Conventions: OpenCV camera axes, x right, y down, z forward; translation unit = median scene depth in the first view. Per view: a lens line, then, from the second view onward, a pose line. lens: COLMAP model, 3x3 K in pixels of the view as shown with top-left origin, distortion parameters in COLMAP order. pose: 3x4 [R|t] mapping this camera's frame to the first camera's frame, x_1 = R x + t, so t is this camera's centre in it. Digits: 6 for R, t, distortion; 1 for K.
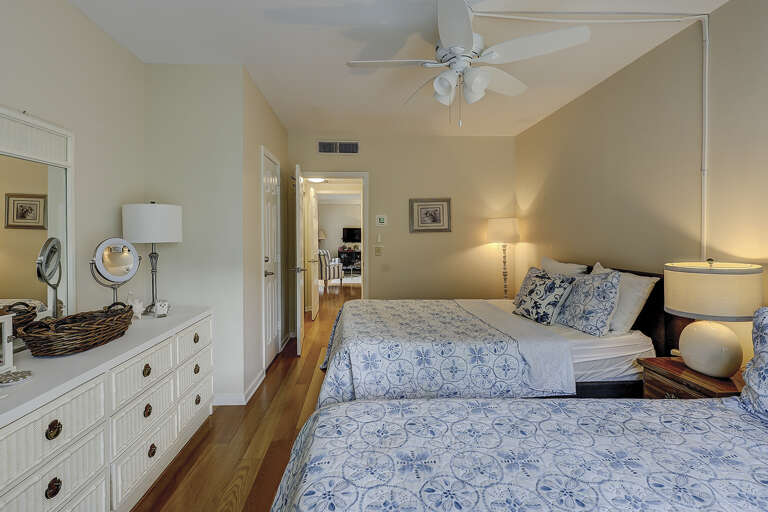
lens RADIAL K [[400.0, 0, 384.9], [0, 400.0, 250.1], [0, 0, 1]] dist [-0.000050, -0.000066]
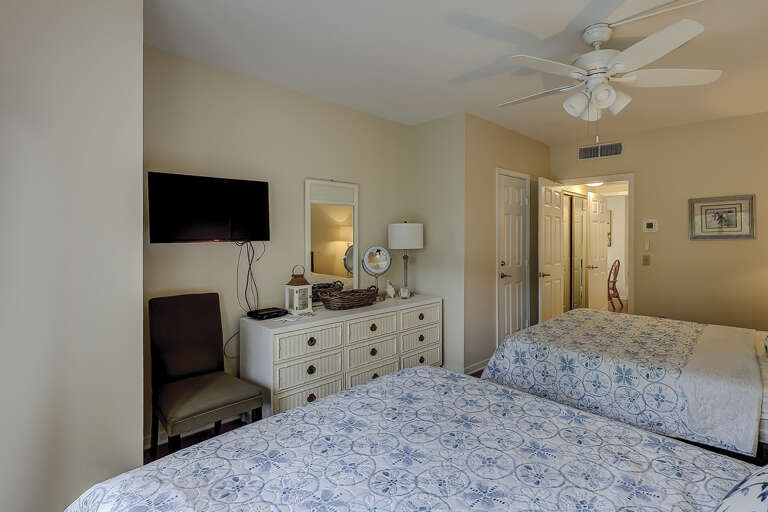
lens RADIAL K [[400.0, 0, 384.9], [0, 400.0, 250.1], [0, 0, 1]] dist [-0.000050, -0.000066]
pose [[0.667656, 0.024939, -0.744052, 0.551990], [-0.024639, 0.999631, 0.011396, -0.033070], [0.744062, 0.010724, 0.668025, -0.062362]]
